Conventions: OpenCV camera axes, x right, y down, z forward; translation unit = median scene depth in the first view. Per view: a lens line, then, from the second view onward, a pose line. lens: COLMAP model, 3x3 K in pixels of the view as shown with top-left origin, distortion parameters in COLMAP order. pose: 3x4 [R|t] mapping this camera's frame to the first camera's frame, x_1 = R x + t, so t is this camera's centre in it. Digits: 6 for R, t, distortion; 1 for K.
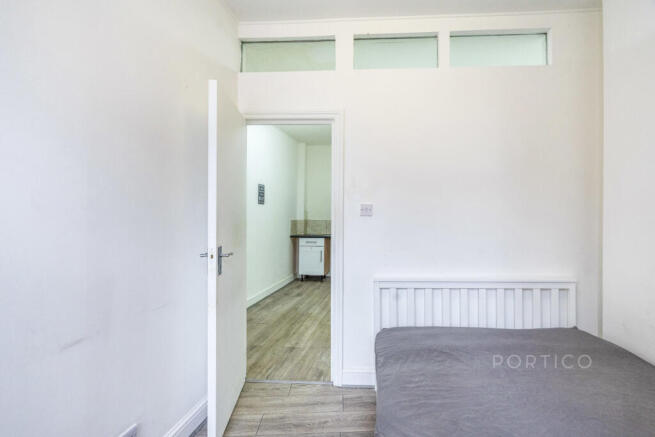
lens RADIAL K [[308.7, 0, 381.3], [0, 308.7, 216.1], [0, 0, 1]] dist [-0.001314, 0.000158]
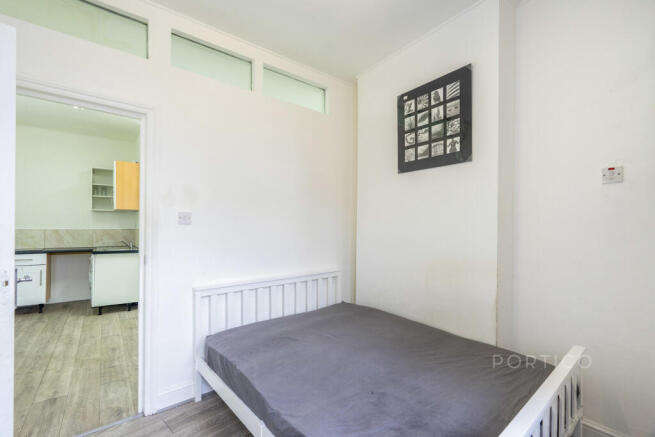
lens RADIAL K [[297.8, 0, 326.9], [0, 297.8, 226.6], [0, 0, 1]] dist [0.001068, 0.000474]
pose [[0.740670, -0.001824, 0.671866, -0.341249], [-0.003210, 0.999975, 0.006254, -0.000209], [-0.671861, -0.006789, 0.740646, 0.020568]]
